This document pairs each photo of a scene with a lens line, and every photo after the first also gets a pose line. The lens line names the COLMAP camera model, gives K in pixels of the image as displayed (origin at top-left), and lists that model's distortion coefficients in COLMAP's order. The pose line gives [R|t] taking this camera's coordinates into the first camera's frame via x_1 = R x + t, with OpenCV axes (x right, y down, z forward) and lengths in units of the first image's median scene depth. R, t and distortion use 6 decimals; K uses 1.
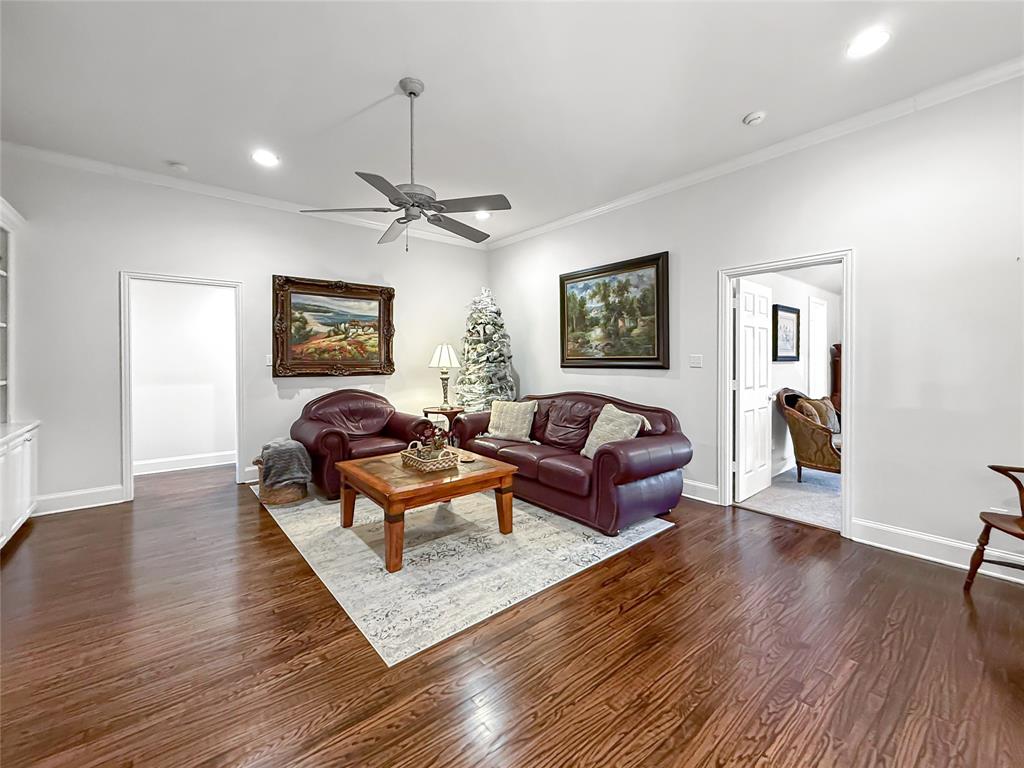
lens RADIAL K [[415.7, 0, 507.9], [0, 415.7, 361.3], [0, 0, 1]] dist [-0.004041, 0.001649]
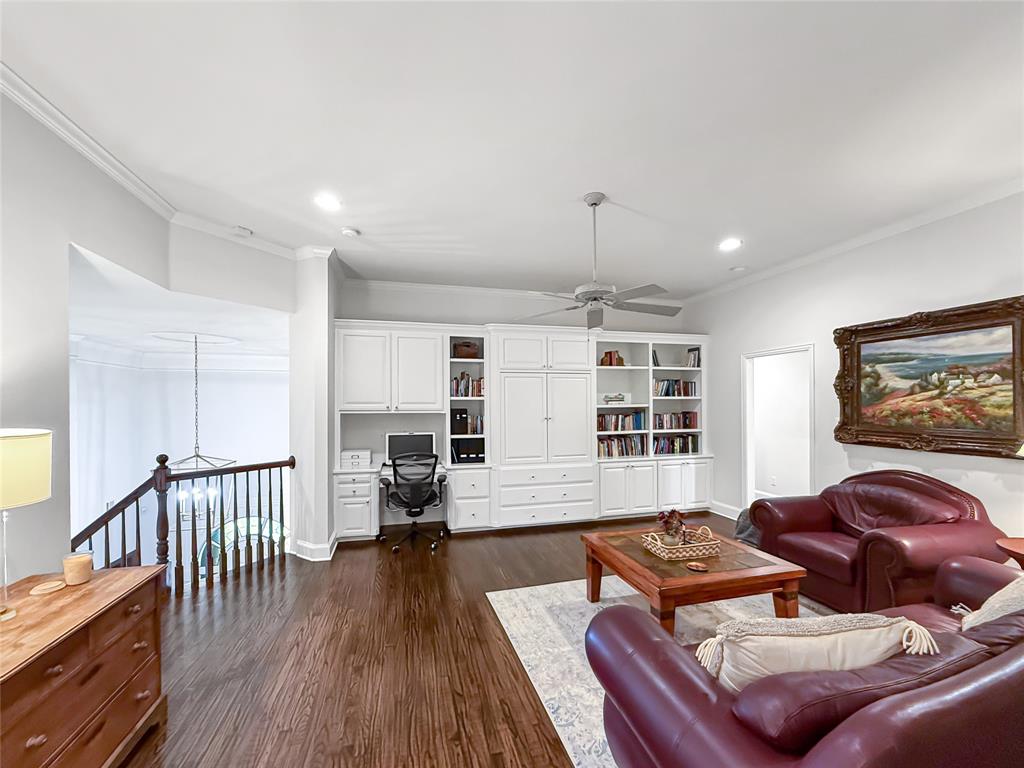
lens RADIAL K [[415.7, 0, 513.3], [0, 415.7, 404.5], [0, 0, 1]] dist [-0.004041, 0.001649]
pose [[-0.392061, 0.004042, -0.919930, 0.494059], [-0.000179, 0.999990, 0.004471, -0.044730], [0.919939, 0.001918, -0.392057, 0.657021]]
